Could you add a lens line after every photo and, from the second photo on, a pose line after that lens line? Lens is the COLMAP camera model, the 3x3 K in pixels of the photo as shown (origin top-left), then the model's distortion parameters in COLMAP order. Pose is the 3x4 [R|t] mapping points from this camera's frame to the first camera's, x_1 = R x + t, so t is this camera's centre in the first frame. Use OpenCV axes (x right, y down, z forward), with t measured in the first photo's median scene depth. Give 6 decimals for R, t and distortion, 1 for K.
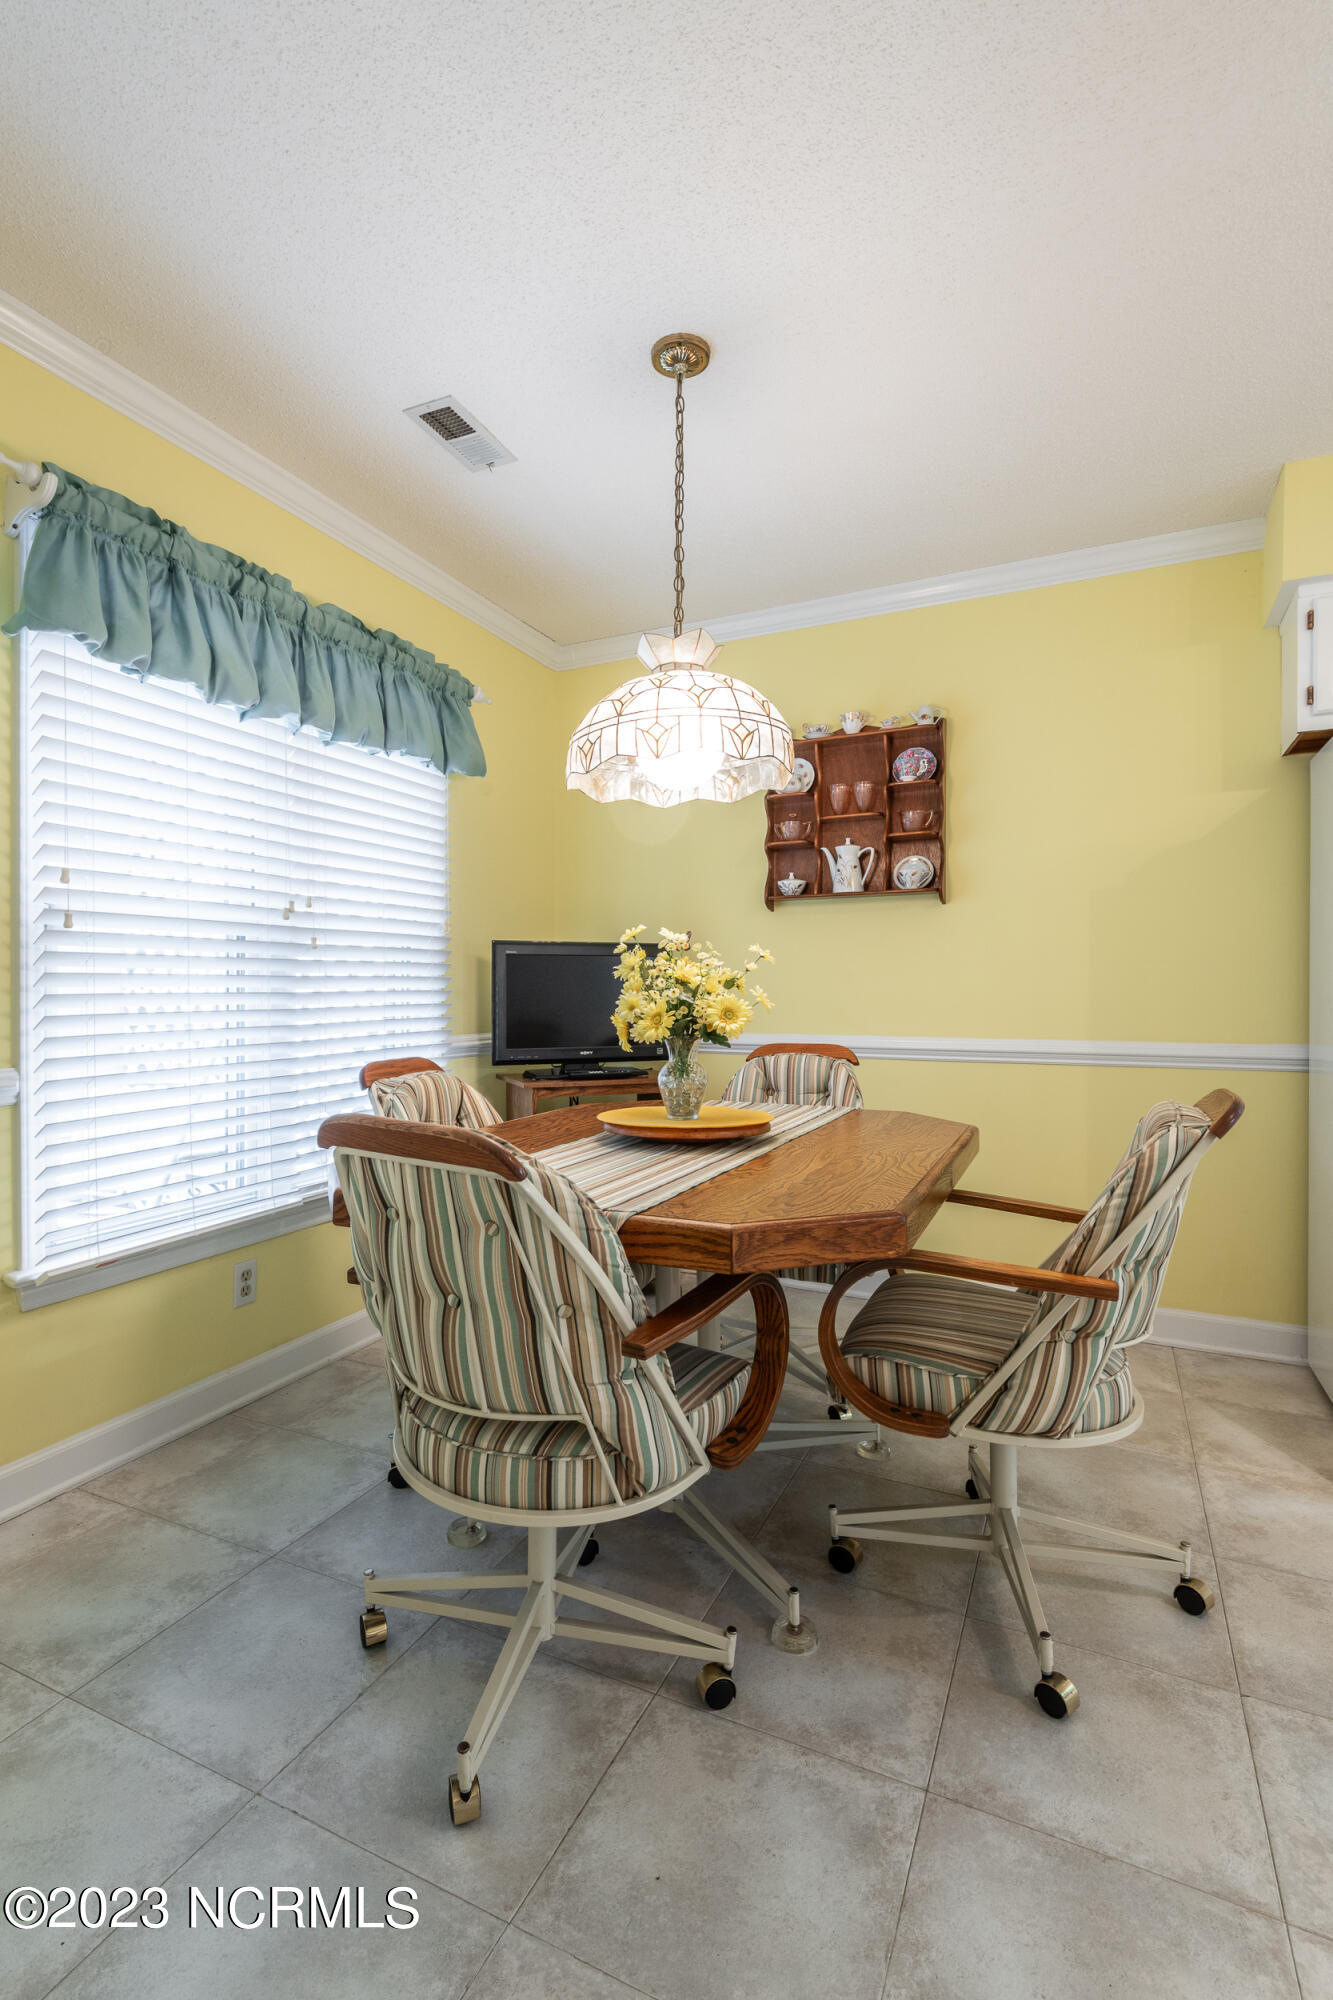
lens RADIAL K [[948.9, 0, 625.9], [0, 948.9, 991.3], [0, 0, 1]] dist [-0.000843, -0.000278]
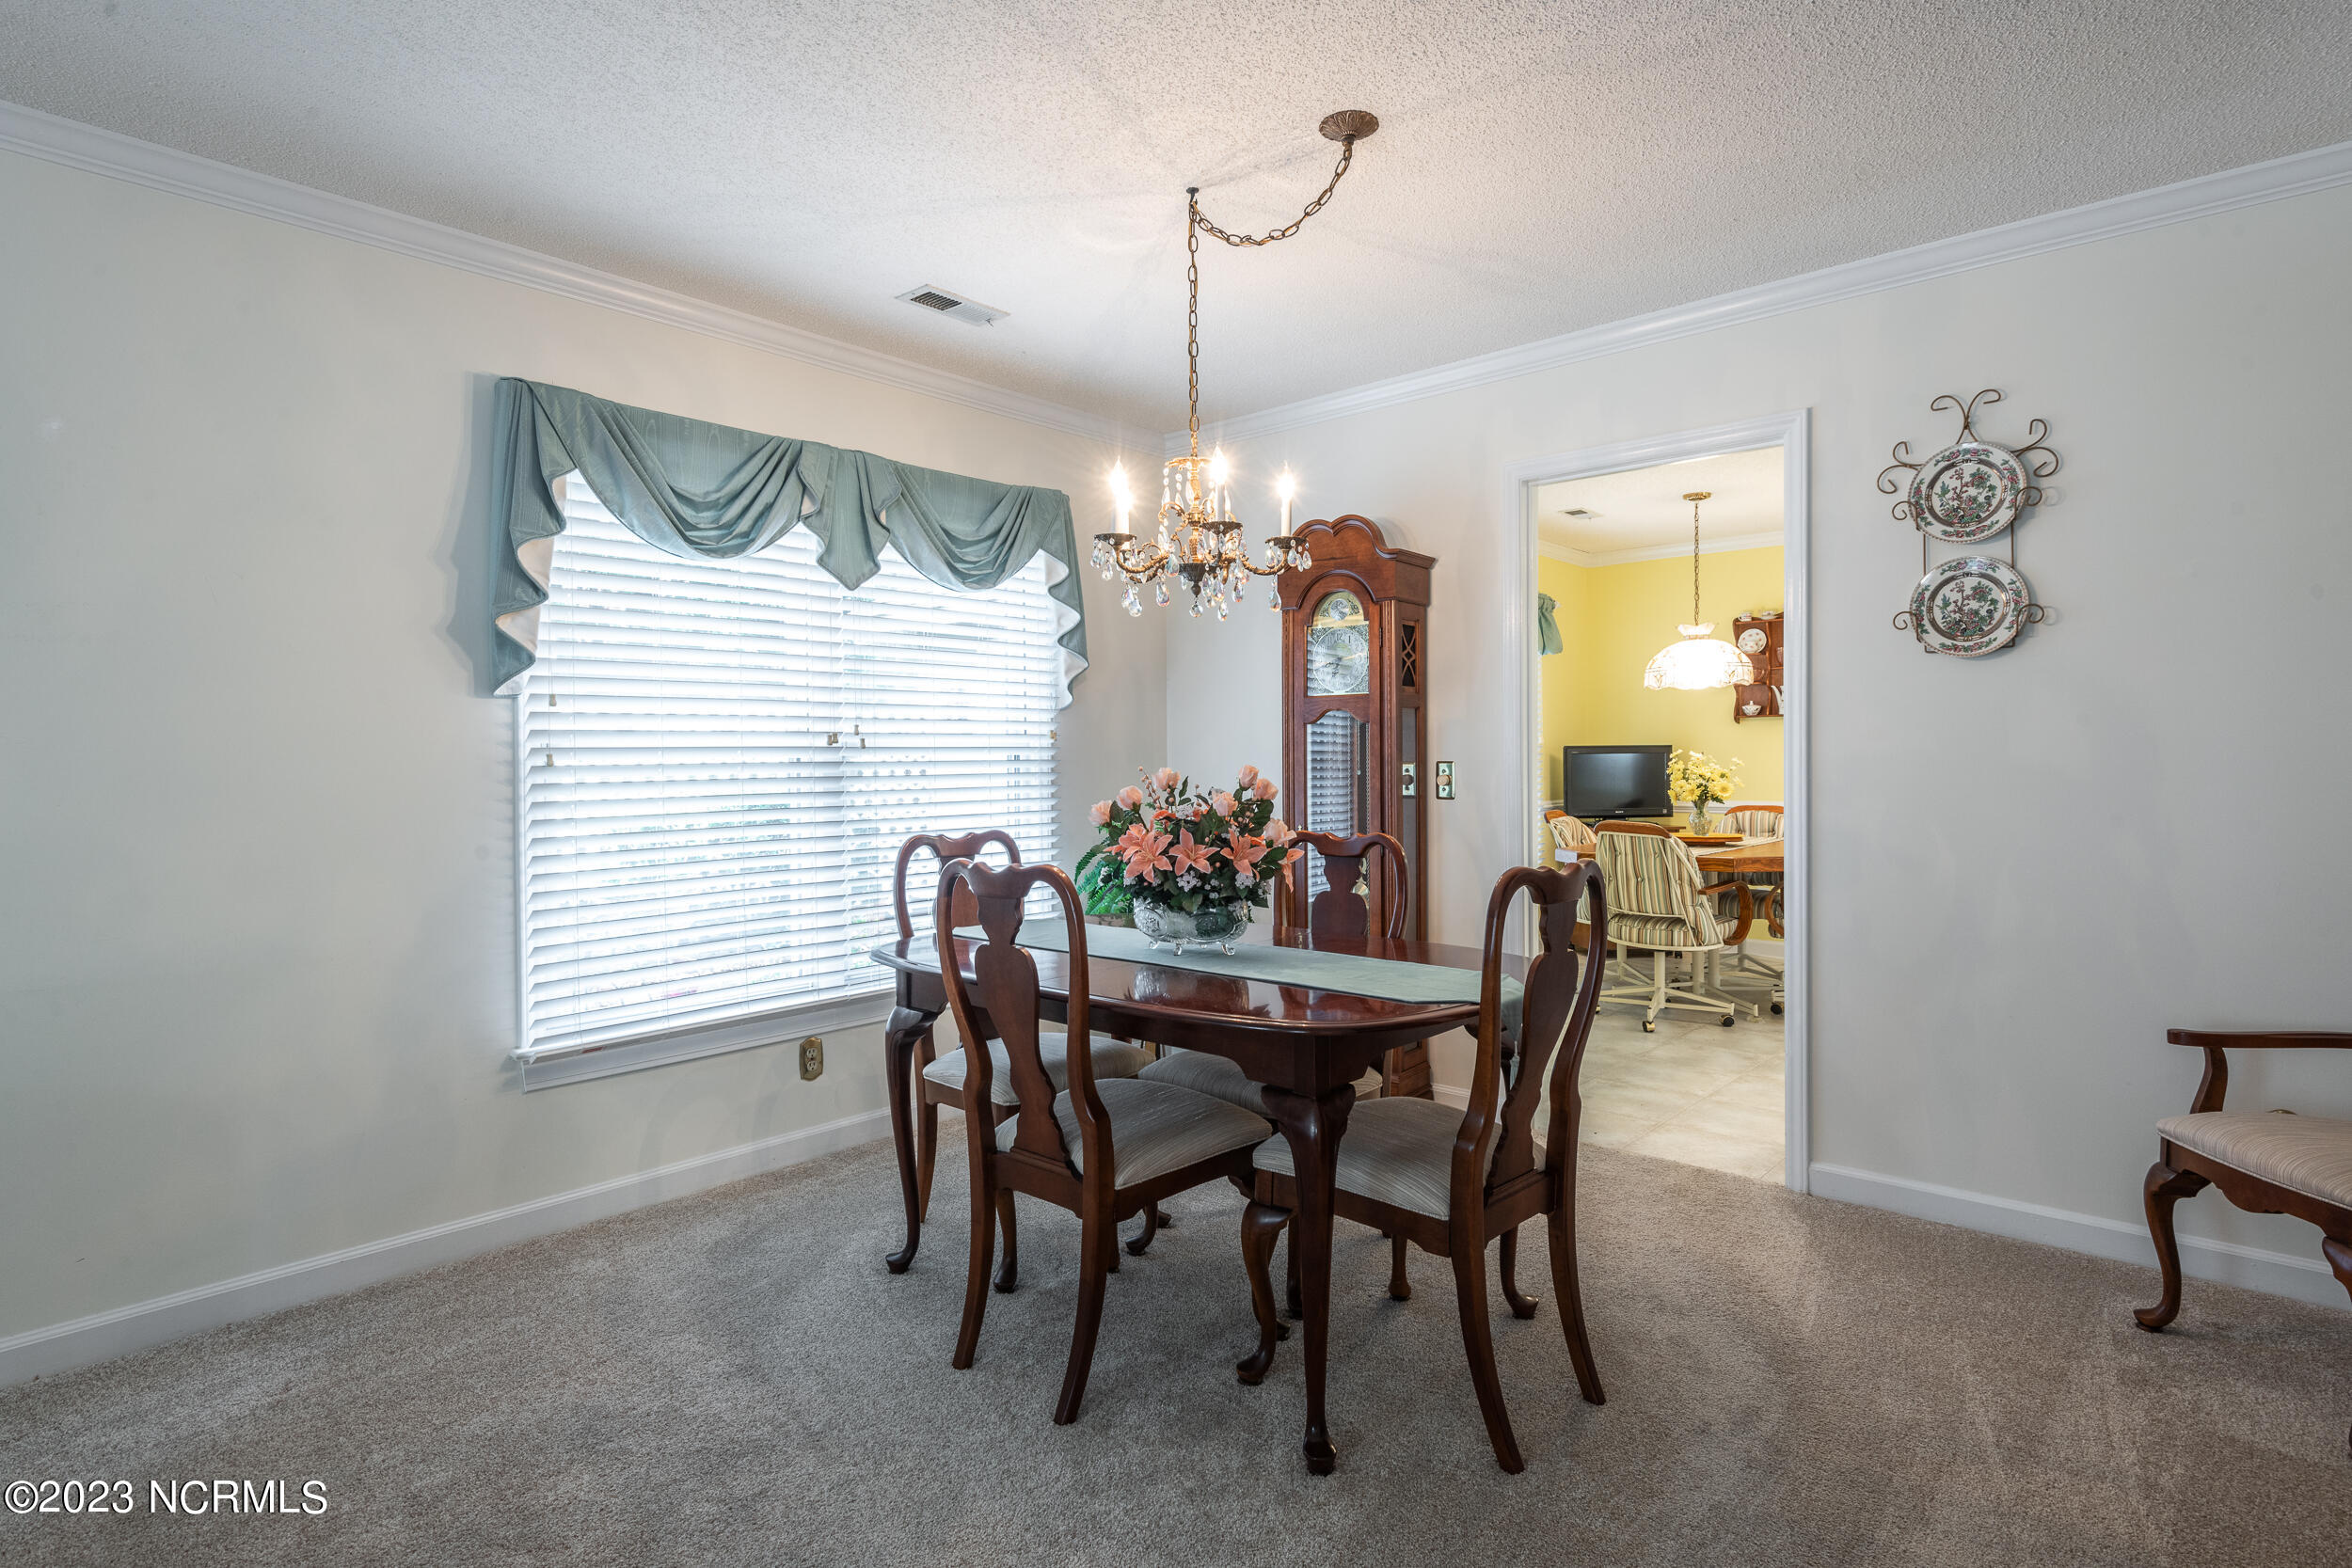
lens RADIAL K [[1233.5, 0, 1178.5], [0, 1233.5, 760.9], [0, 0, 1]] dist [0.000854, -0.000178]
pose [[0.966823, -0.005327, -0.255391, -0.399240], [0.006223, 0.999977, 0.002702, -0.060742], [0.255371, -0.004202, 0.966834, -2.195667]]
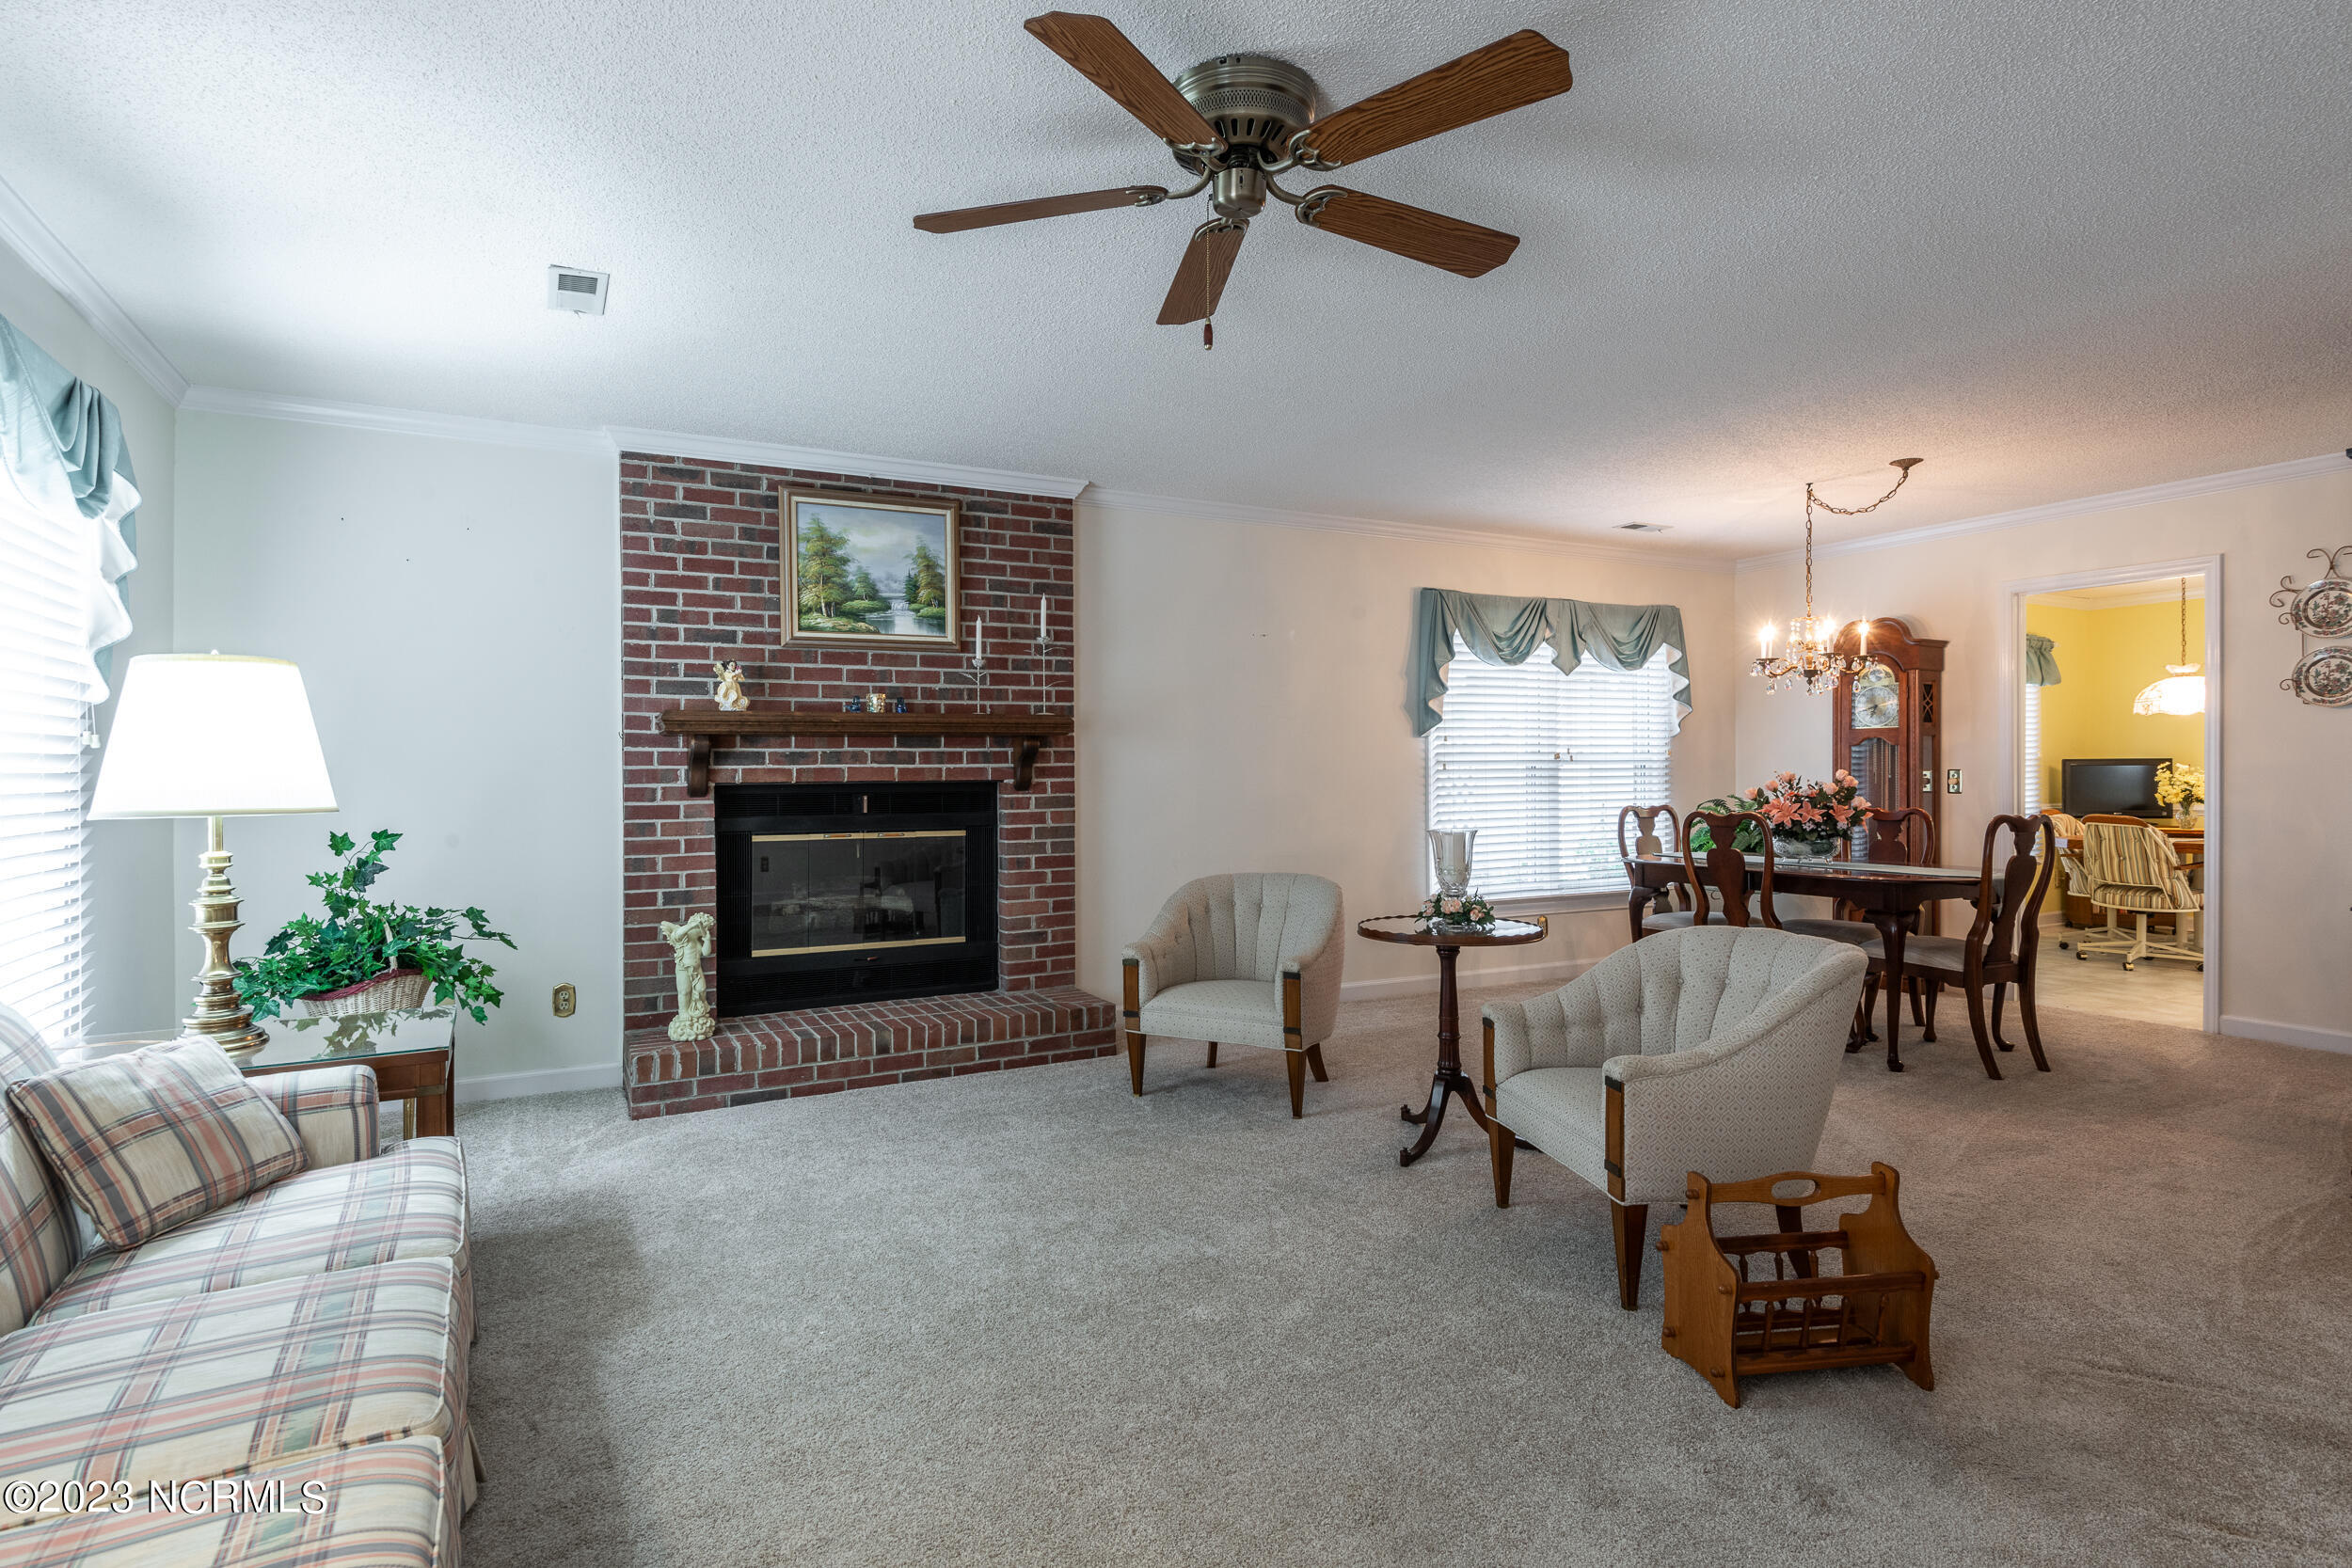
lens RADIAL K [[1051.4, 0, 1172.0], [0, 1051.4, 773.9], [0, 0, 1]] dist [0.002940, -0.012877]
pose [[0.780979, 0.000237, -0.624557, -0.379277], [0.002442, 0.999991, 0.003433, -0.055089], [0.624552, -0.004206, 0.780972, -3.491256]]
